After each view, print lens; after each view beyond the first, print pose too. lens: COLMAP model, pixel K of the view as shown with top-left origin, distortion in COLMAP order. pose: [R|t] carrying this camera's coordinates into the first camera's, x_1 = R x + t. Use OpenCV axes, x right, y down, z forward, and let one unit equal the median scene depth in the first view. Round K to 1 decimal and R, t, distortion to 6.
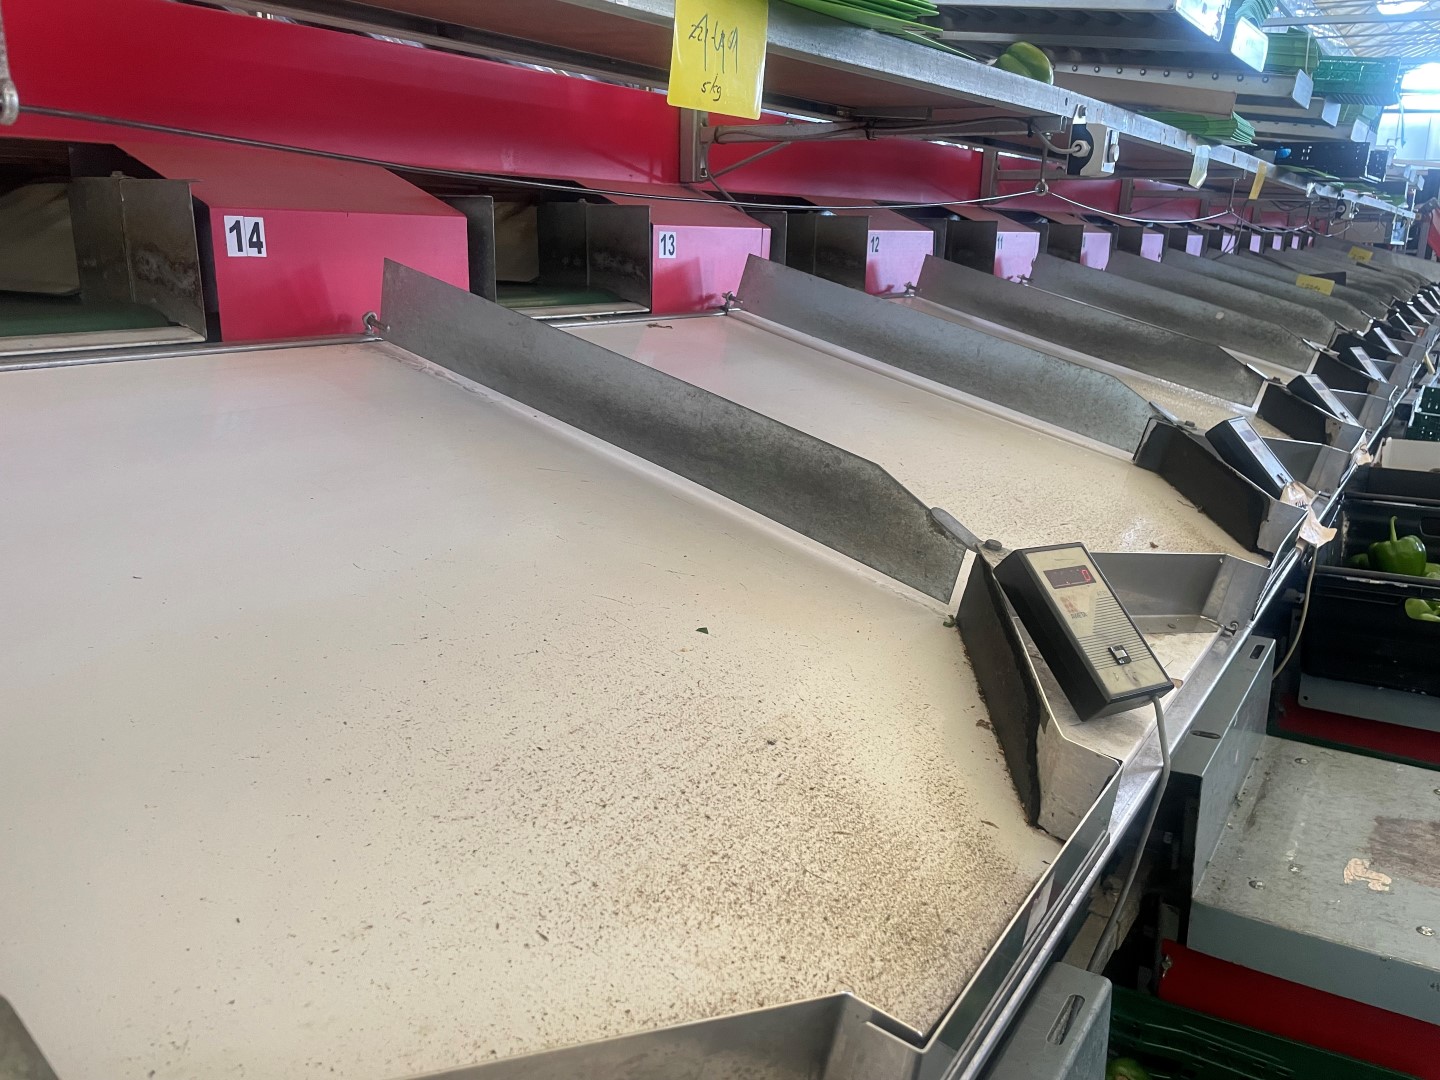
lens RADIAL K [[1100.7, 0, 722.1], [0, 1100.7, 530.1], [0, 0, 1]] dist [0.094204, -0.139726]
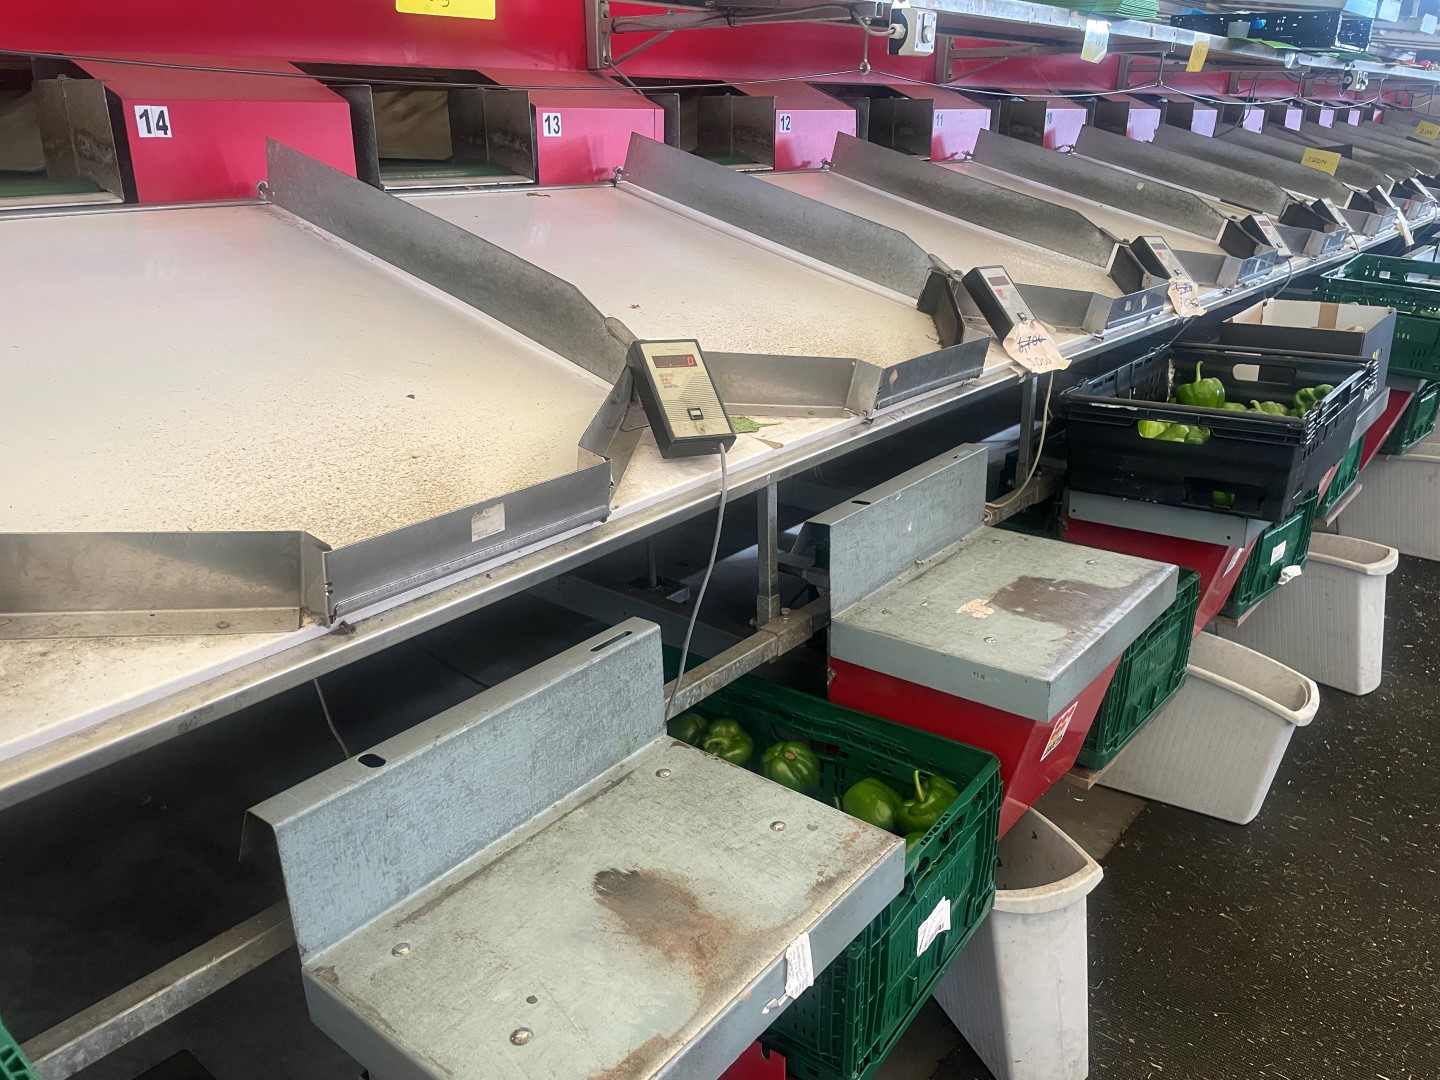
lens RADIAL K [[1095.2, 0, 714.4], [0, 1095.2, 527.4], [0, 0, 1]] dist [0.083846, -0.113636]
pose [[0.995368, 0.013639, -0.095167, 0.321882], [-0.005020, 0.995909, 0.090228, 0.081357], [0.096008, -0.089332, 0.991364, -0.246754]]
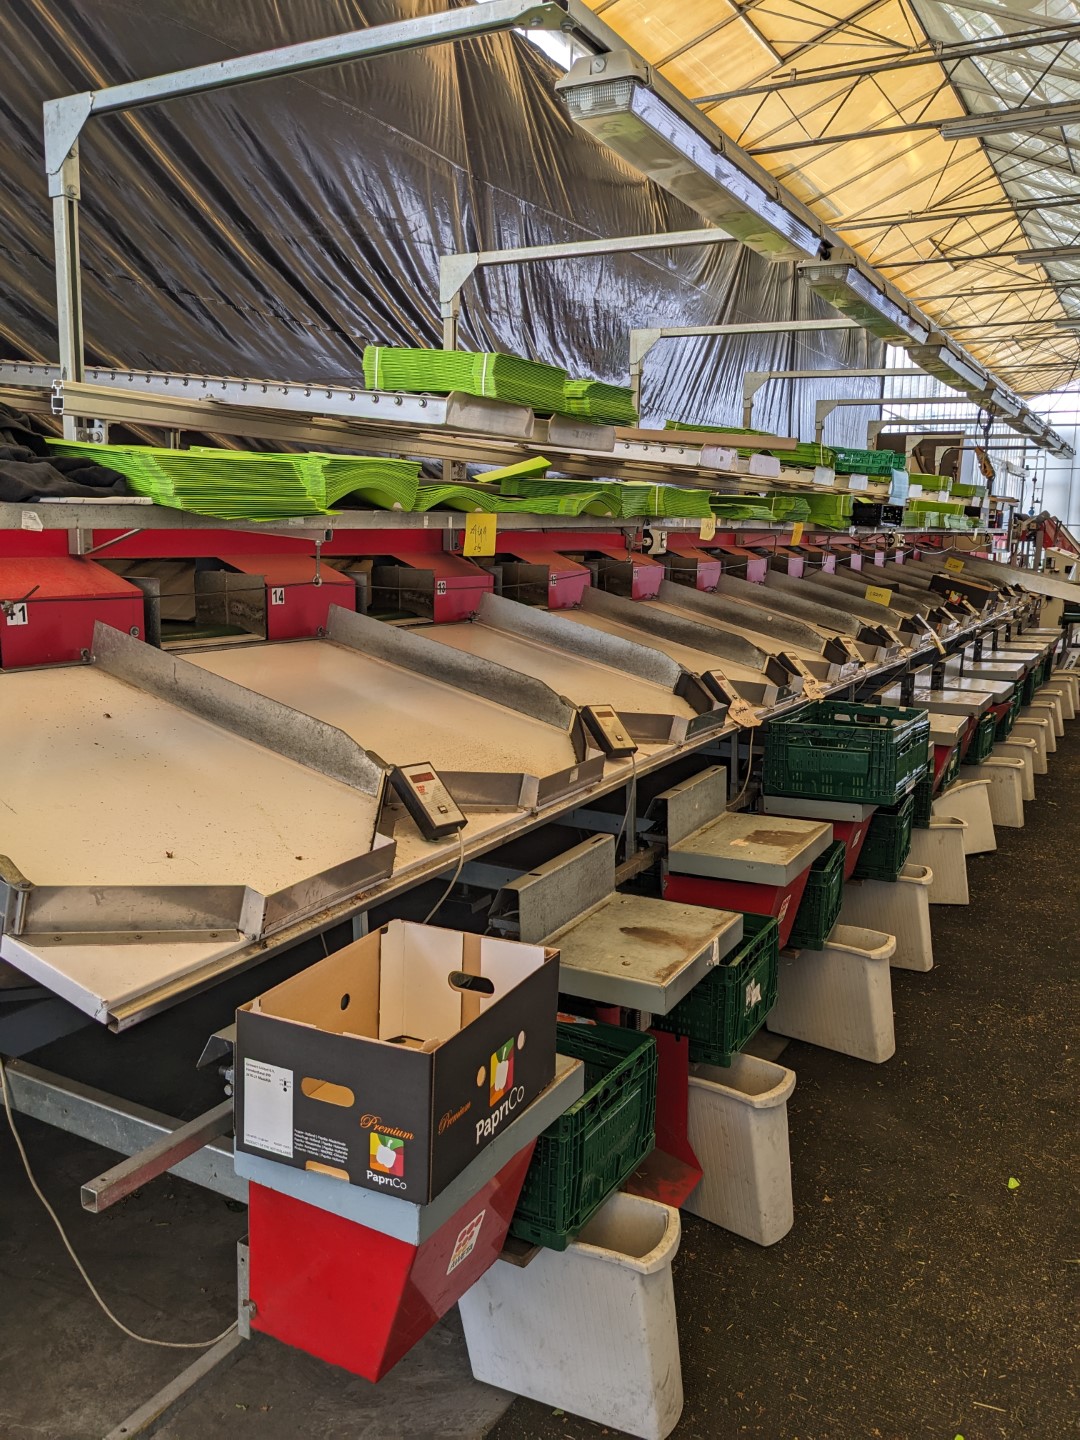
lens RADIAL K [[1119.3, 0, 525.8], [0, 1119.3, 721.6], [0, 0, 1]] dist [0.048870, -0.007401]
pose [[0.996594, -0.019035, 0.080233, -0.085897], [0.026529, 0.995276, -0.093396, 0.214557], [-0.078076, 0.095206, 0.992391, -1.239527]]
